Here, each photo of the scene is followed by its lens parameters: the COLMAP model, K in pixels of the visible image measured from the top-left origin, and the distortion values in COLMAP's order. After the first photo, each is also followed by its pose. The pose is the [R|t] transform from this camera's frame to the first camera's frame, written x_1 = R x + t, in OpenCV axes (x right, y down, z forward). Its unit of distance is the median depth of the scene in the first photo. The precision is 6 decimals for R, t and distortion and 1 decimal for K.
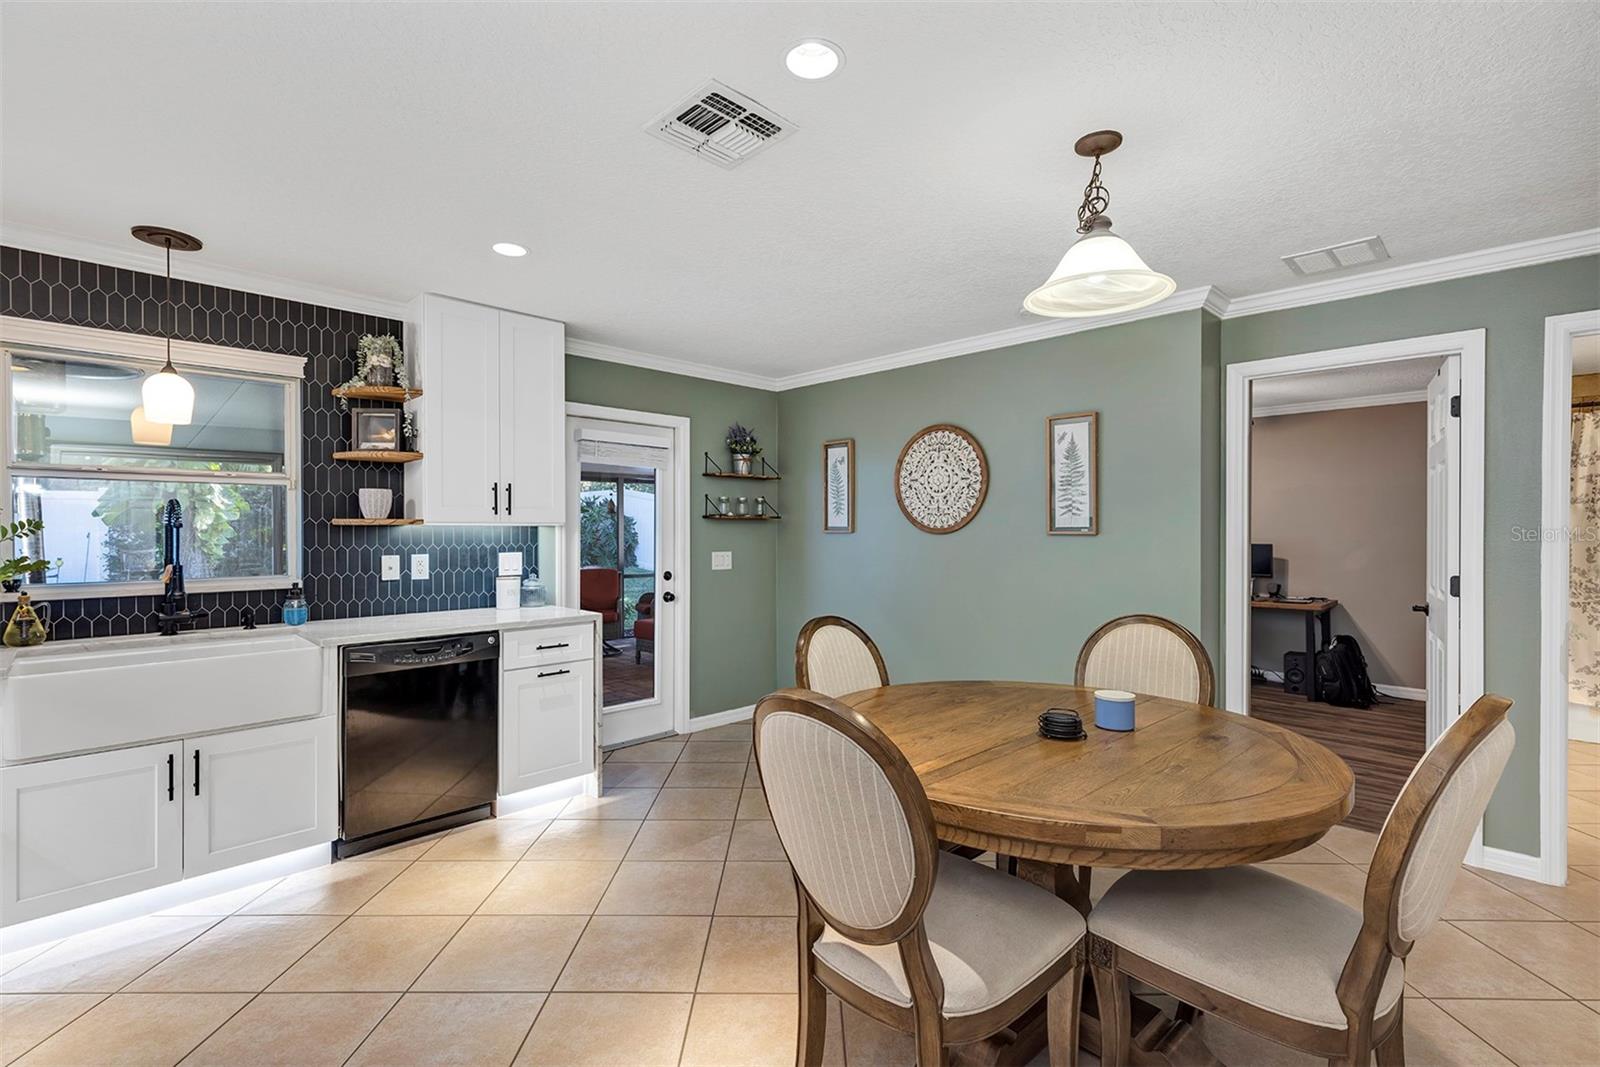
lens RADIAL K [[720.3, 0, 792.6], [0, 720.3, 531.8], [0, 0, 1]] dist [0.007764, -0.001744]
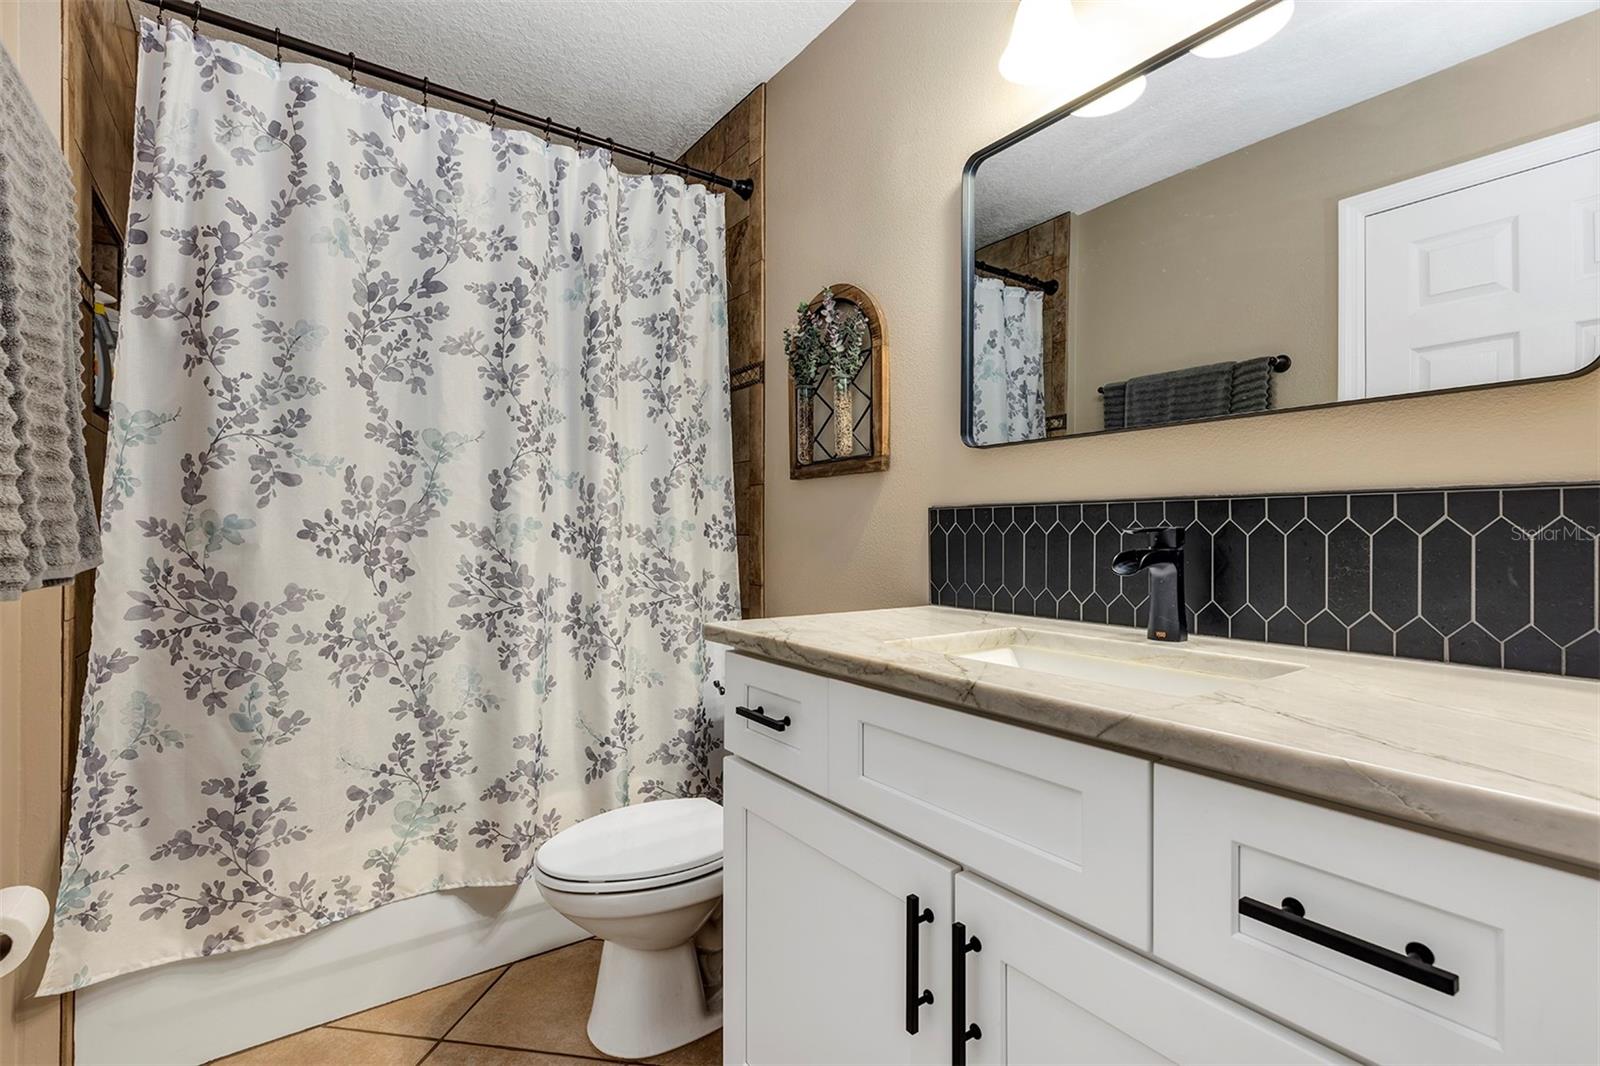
lens RADIAL K [[720.3, 0, 798.7], [0, 720.3, 533.7], [0, 0, 1]] dist [0.007764, -0.001744]
pose [[0.146518, -0.000078, 0.989208, 0.680005], [0.004033, 0.999992, -0.000519, 0.047268], [-0.989200, 0.004065, 0.146518, 0.569110]]
